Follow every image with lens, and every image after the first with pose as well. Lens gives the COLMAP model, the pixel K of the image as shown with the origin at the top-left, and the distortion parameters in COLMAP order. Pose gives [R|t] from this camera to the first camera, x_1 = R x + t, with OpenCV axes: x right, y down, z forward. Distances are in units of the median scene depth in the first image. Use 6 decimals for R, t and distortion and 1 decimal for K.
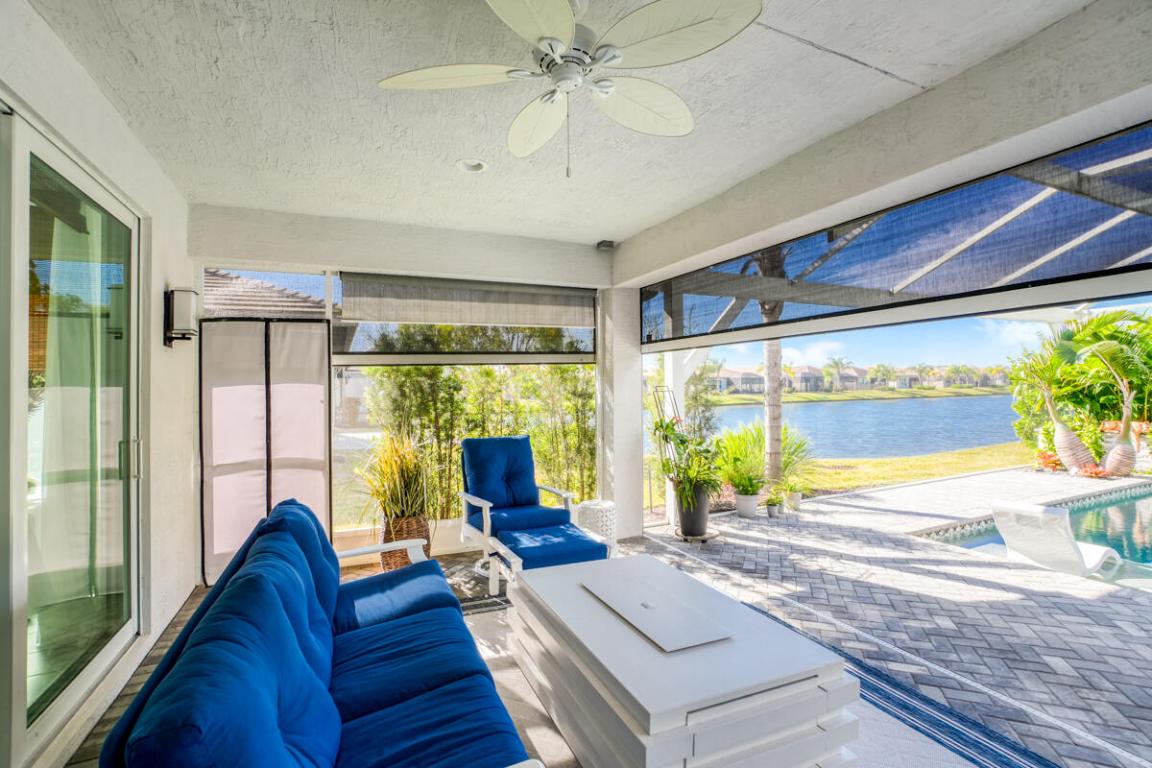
lens RADIAL K [[521.7, 0, 555.5], [0, 521.7, 381.1], [0, 0, 1]] dist [-0.061817, 0.020583]
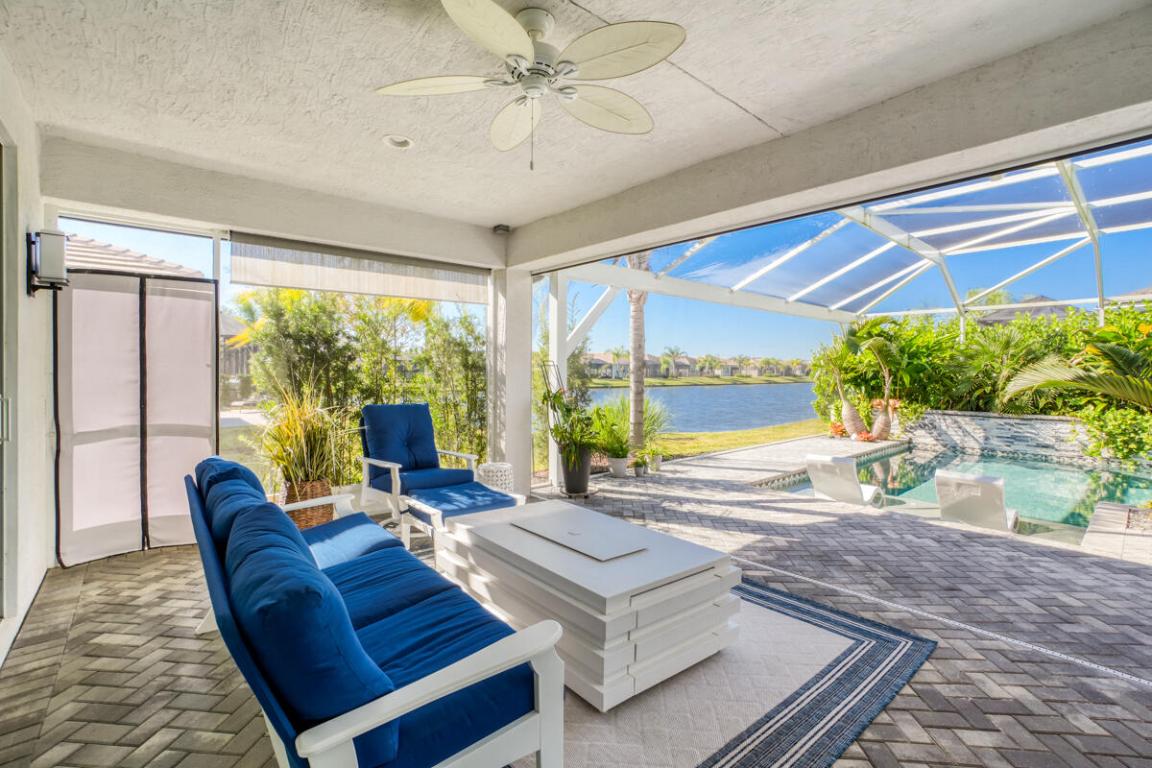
lens RADIAL K [[521.7, 0, 541.5], [0, 521.7, 367.1], [0, 0, 1]] dist [-0.061817, 0.020583]
pose [[0.963624, 0.028452, 0.265744, -0.114628], [-0.029072, 0.999576, -0.001602, 0.027321], [-0.265677, -0.006182, 0.964042, -0.070673]]
